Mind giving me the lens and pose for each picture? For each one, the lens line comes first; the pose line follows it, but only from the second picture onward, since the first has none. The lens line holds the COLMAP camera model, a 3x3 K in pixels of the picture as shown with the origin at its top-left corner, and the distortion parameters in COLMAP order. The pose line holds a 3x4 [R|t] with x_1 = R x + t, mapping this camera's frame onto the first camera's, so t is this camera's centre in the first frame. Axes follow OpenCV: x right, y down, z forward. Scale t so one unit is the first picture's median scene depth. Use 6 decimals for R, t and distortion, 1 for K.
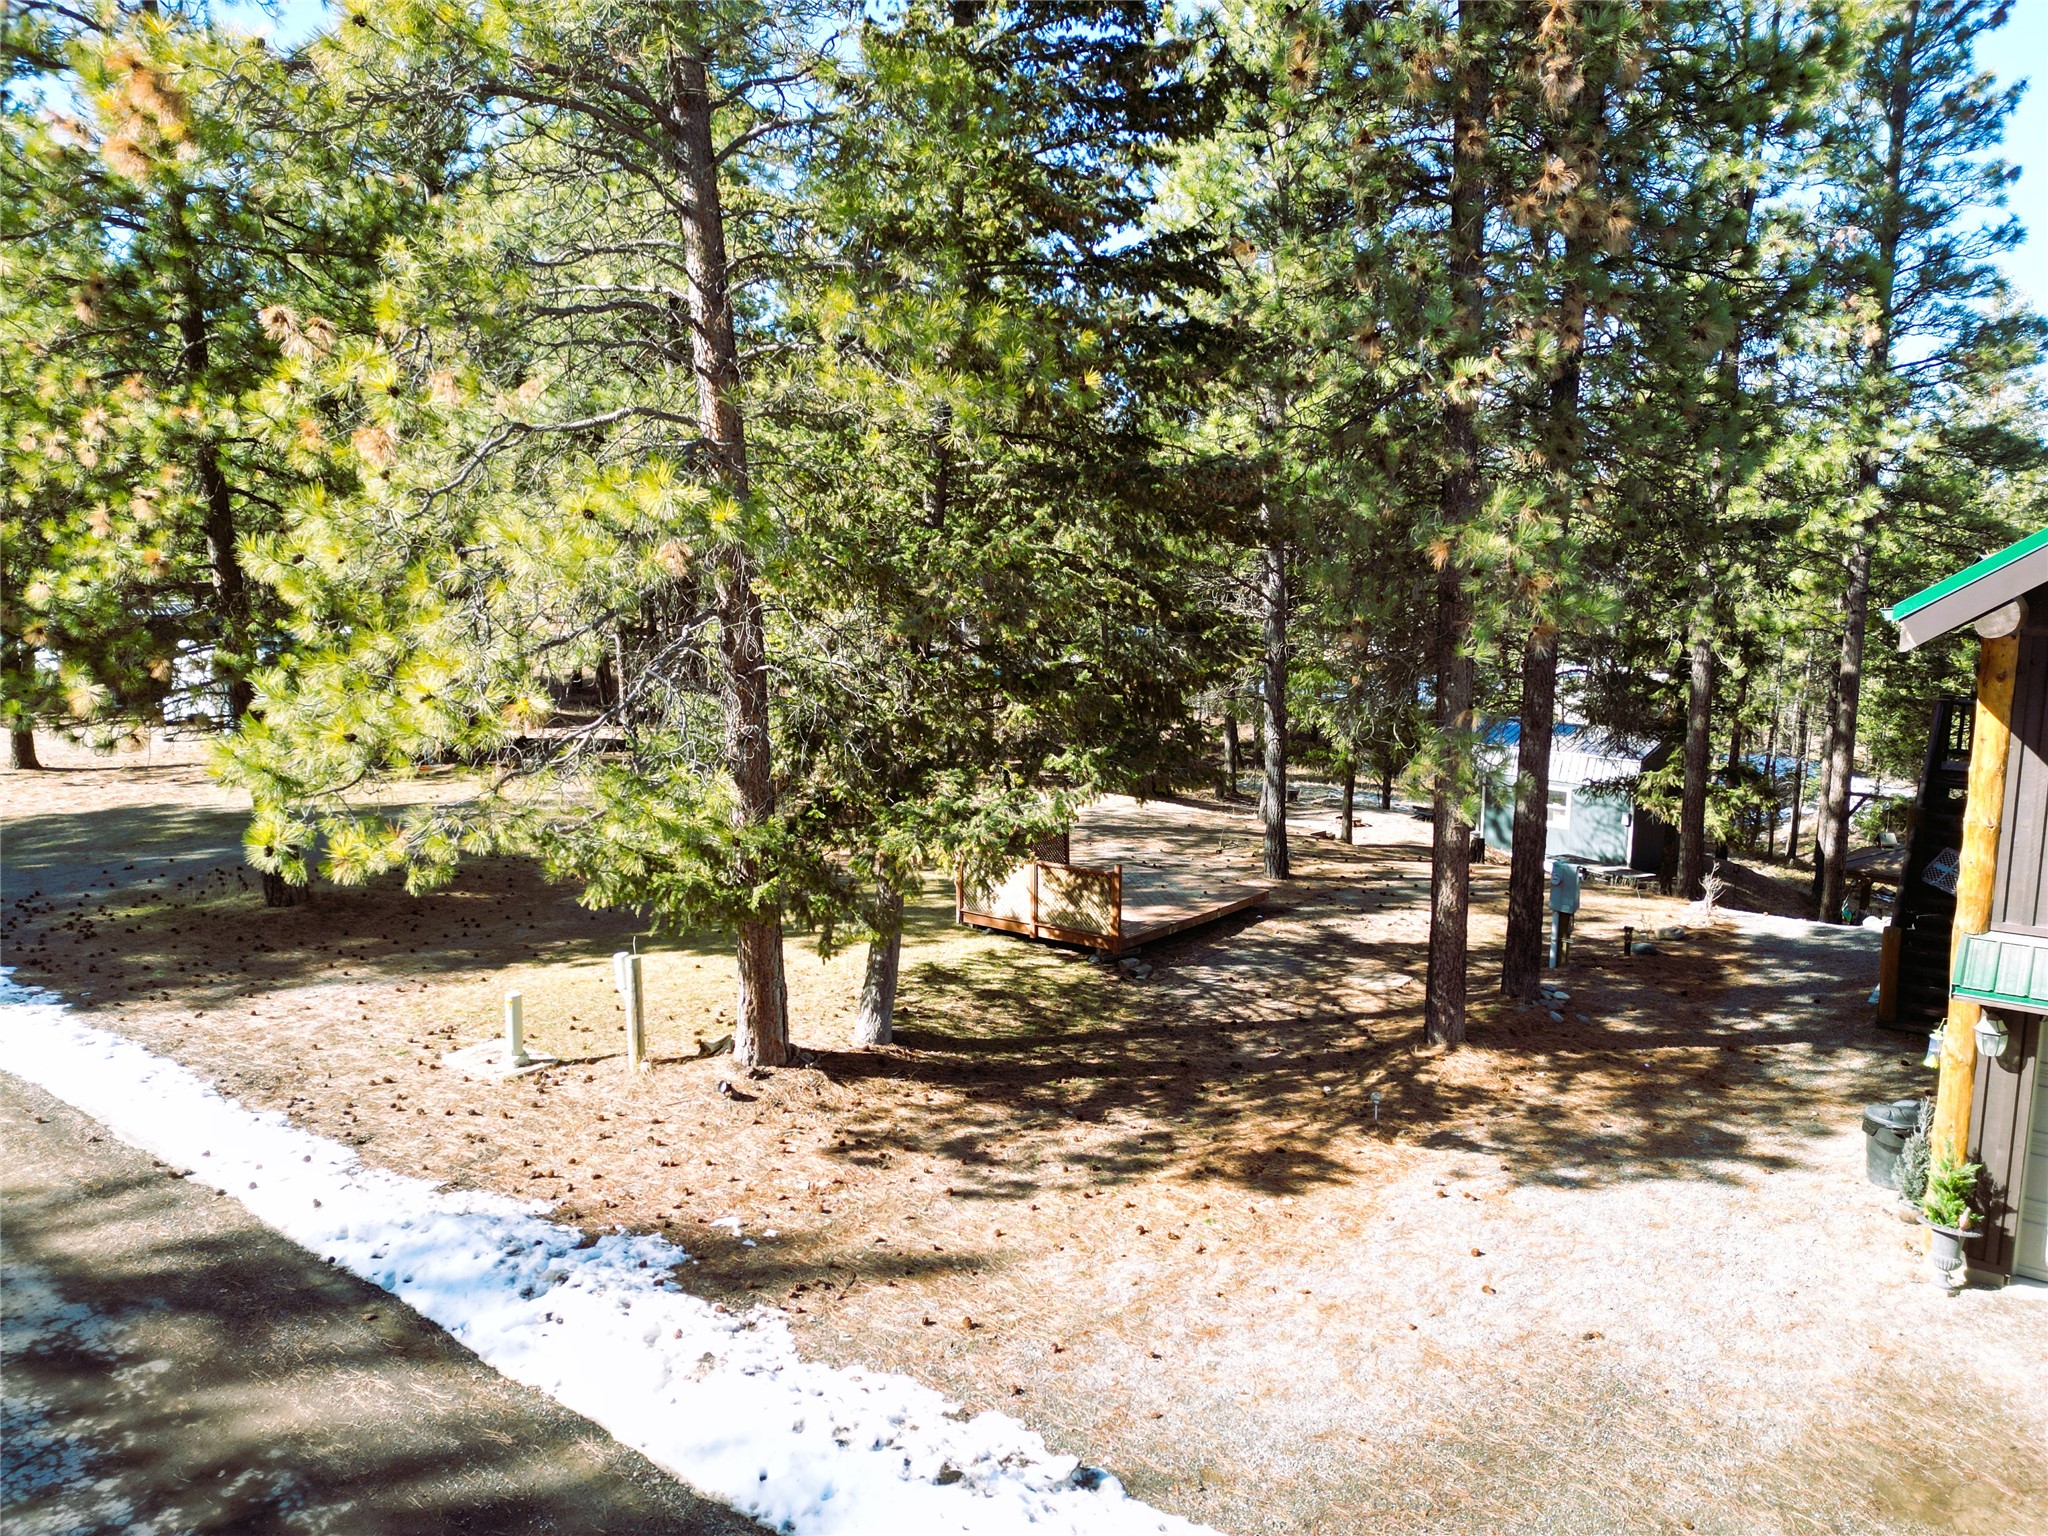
lens RADIAL K [[1405.7, 0, 1026.5], [0, 1405.7, 781.7], [0, 0, 1]] dist [0.085767, -0.081656]
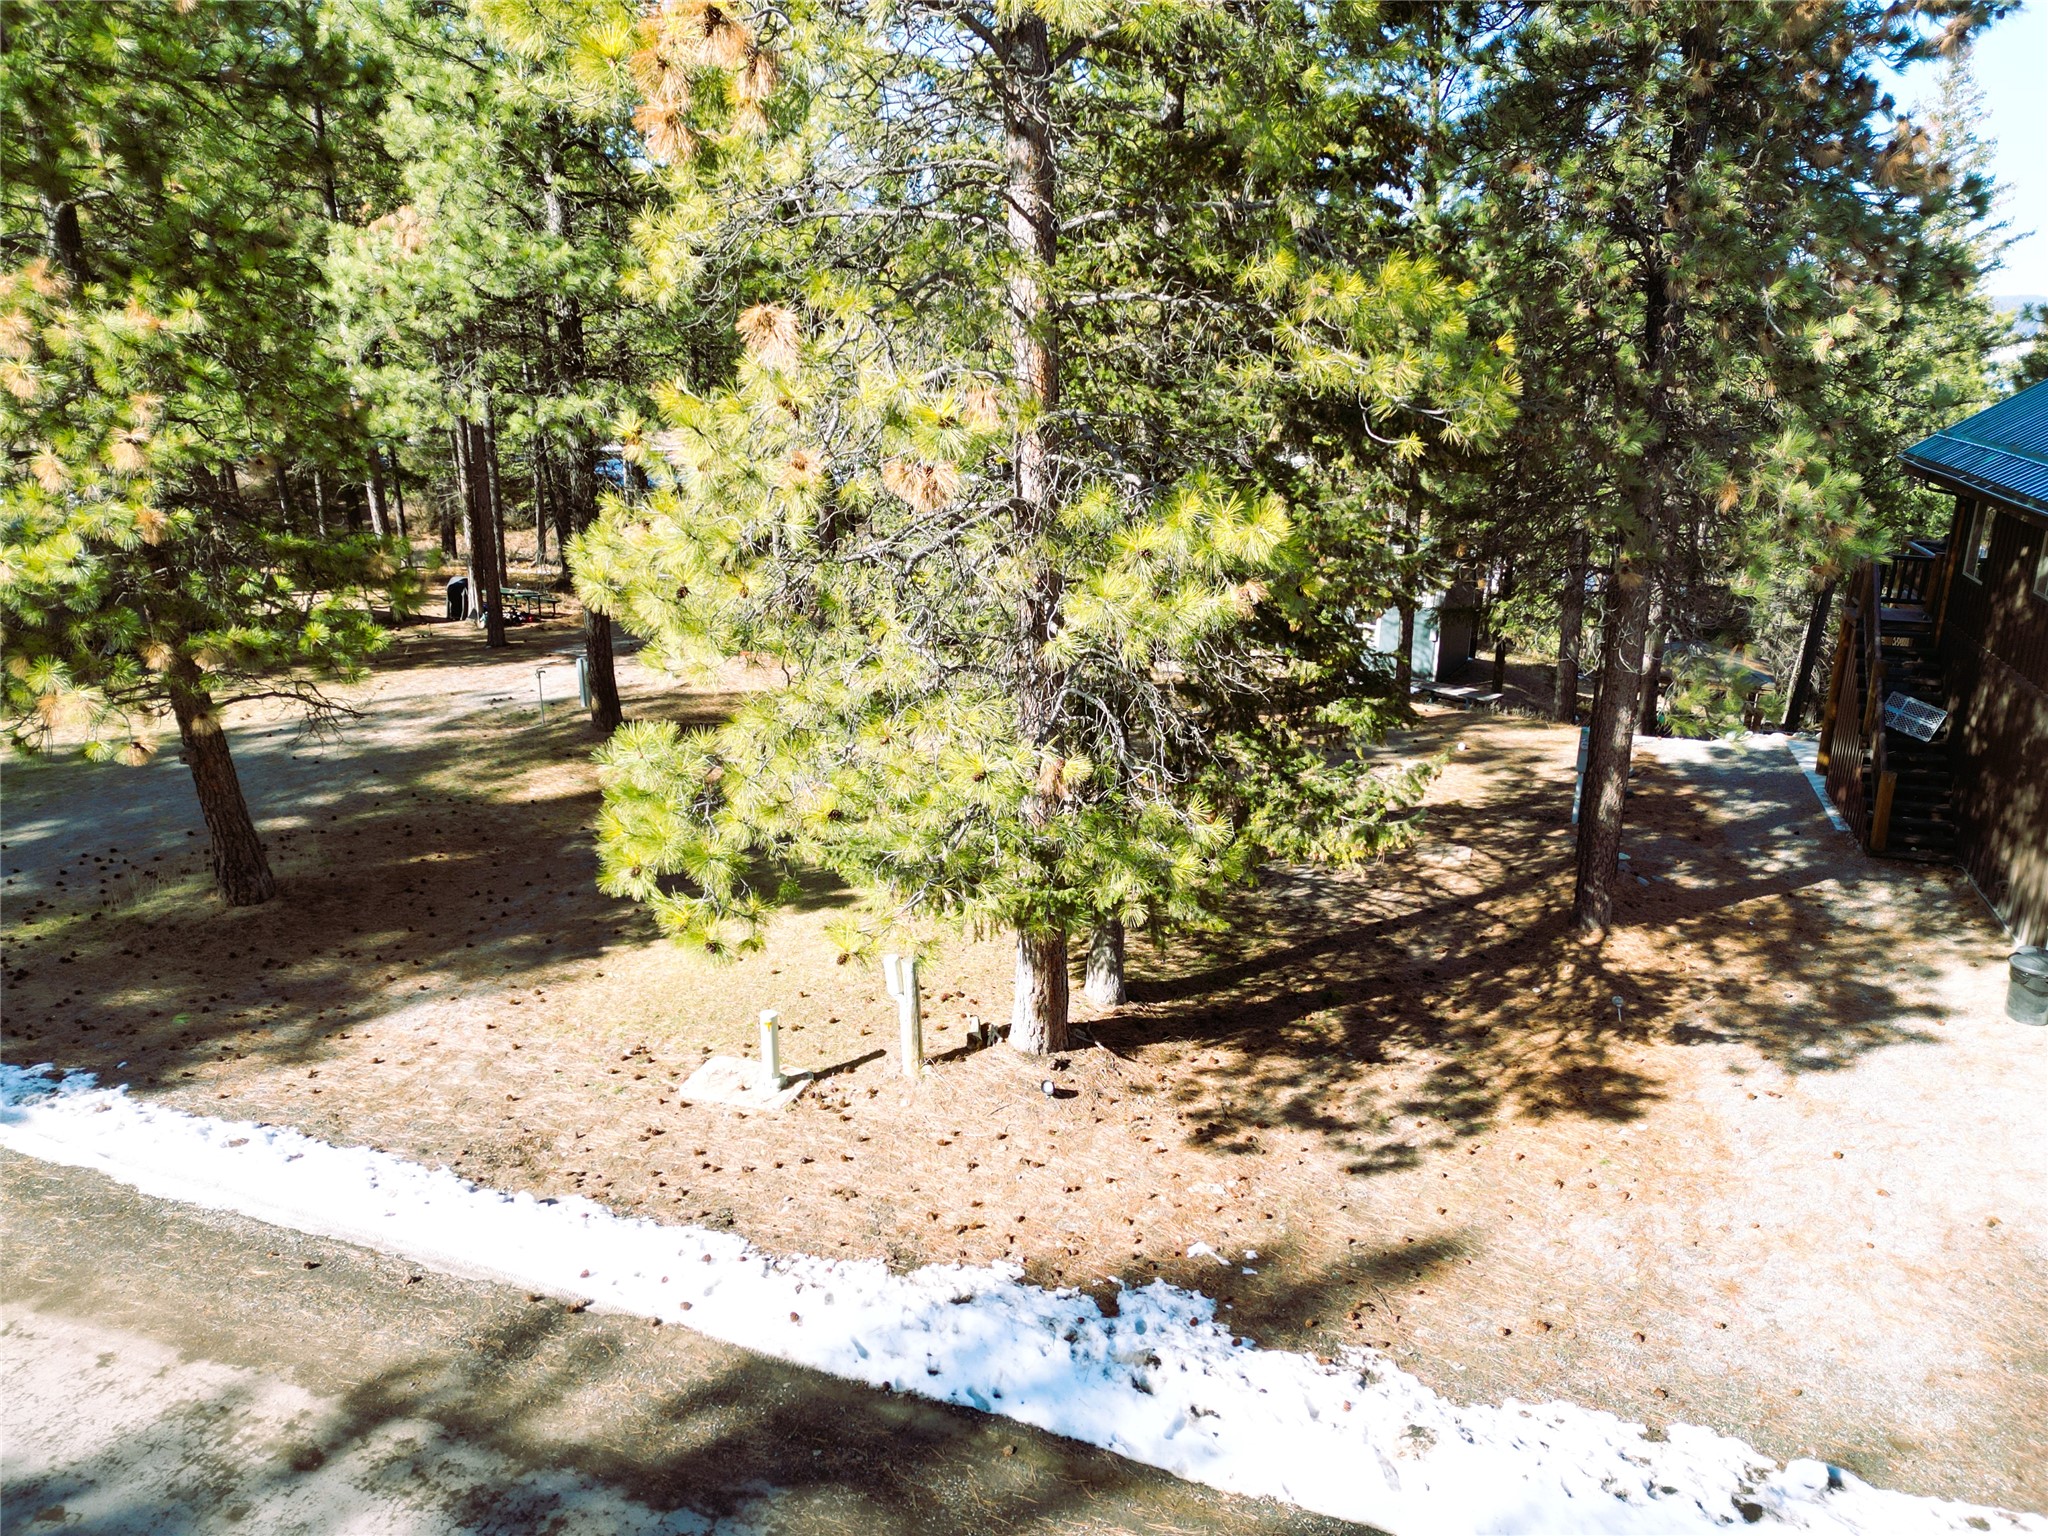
lens RADIAL K [[1405.7, 0, 1026.5], [0, 1405.7, 781.7], [0, 0, 1]] dist [0.085767, -0.081656]
pose [[0.954743, -0.098806, 0.280542, -0.466435], [0.053453, 0.984853, 0.164949, -0.143280], [-0.292590, -0.142488, 0.945562, 0.130039]]
